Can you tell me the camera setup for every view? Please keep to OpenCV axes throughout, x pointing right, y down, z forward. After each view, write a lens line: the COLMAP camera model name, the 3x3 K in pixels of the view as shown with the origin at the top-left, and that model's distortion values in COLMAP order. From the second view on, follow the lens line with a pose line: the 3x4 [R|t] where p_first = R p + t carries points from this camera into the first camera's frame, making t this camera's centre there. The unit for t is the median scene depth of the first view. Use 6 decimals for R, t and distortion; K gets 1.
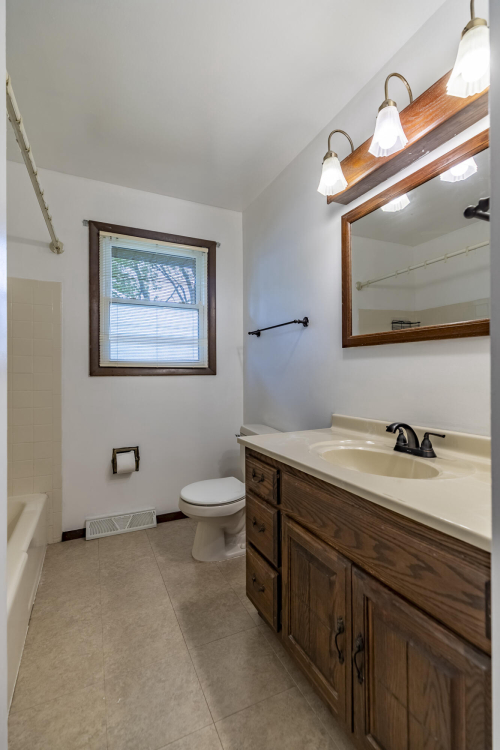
lens RADIAL K [[337.4, 0, 250.0], [0, 337.4, 375.0], [0, 0, 1]] dist [-0.000880, -0.000693]
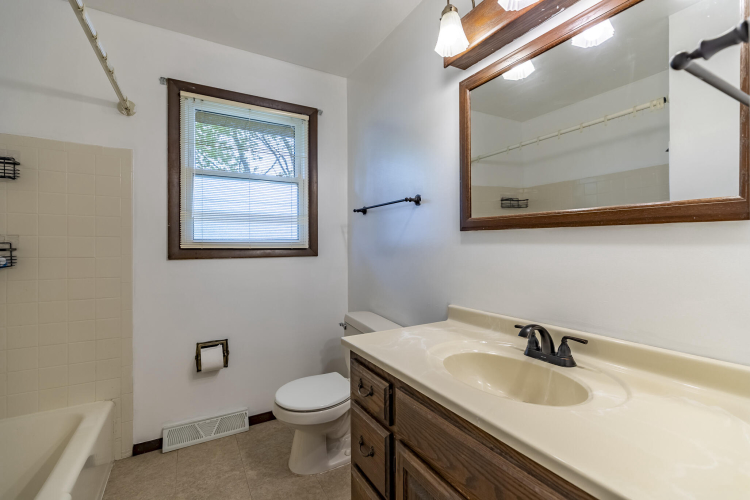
lens RADIAL K [[337.4, 0, 382.1], [0, 337.4, 248.2], [0, 0, 1]] dist [-0.000880, -0.000693]
pose [[0.996651, 0.000768, 0.081767, -0.003002], [-0.000941, 0.999997, 0.002077, -0.030585], [-0.081765, -0.002147, 0.996649, 0.109160]]
